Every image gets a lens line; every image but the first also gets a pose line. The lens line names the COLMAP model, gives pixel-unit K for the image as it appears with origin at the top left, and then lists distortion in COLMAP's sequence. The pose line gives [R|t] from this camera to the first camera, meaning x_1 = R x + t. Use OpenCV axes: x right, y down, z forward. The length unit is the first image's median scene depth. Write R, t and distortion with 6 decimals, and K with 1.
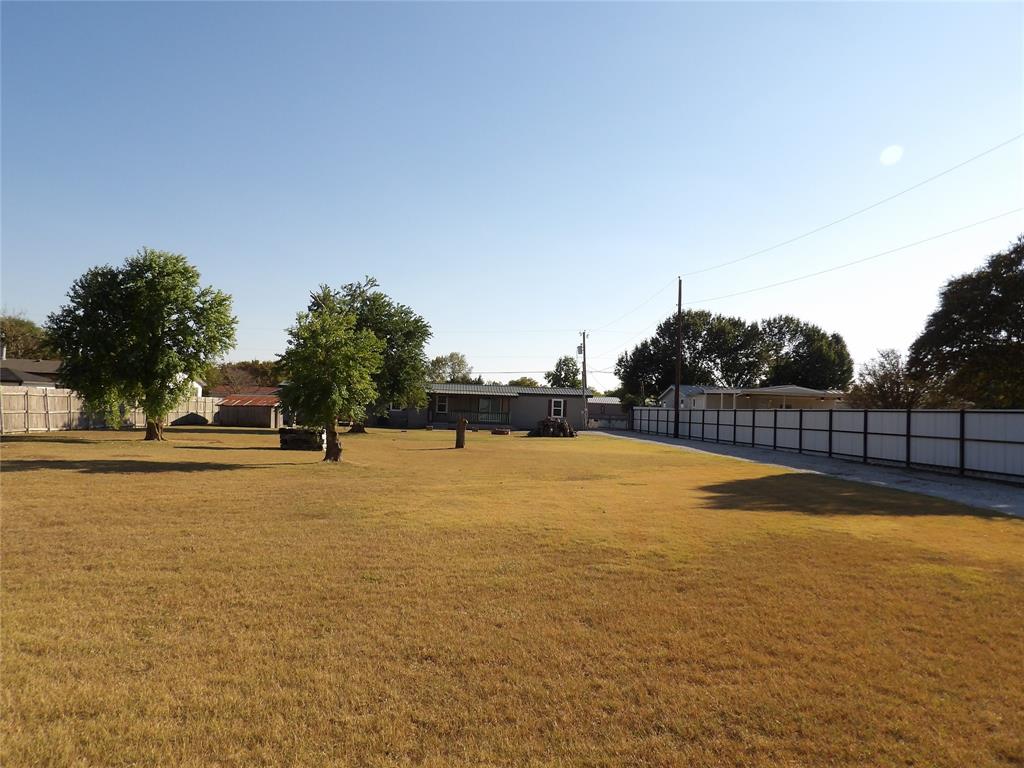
lens RADIAL K [[719.3, 0, 509.5], [0, 719.3, 395.3], [0, 0, 1]] dist [-0.003963, -0.007965]
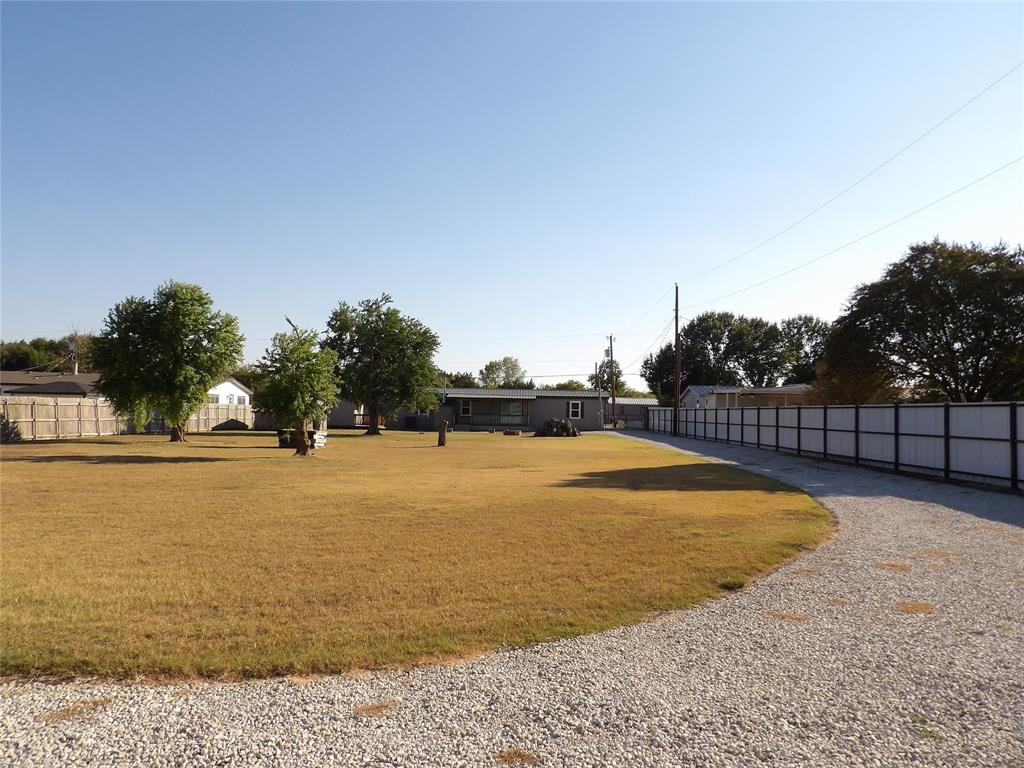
lens RADIAL K [[719.3, 0, 515.0], [0, 719.3, 376.1], [0, 0, 1]] dist [-0.003963, -0.007965]
pose [[0.995609, -0.019811, -0.091486, 0.096156], [0.016938, 0.999342, -0.032074, 0.001117], [0.092061, 0.030383, 0.995290, -0.071867]]
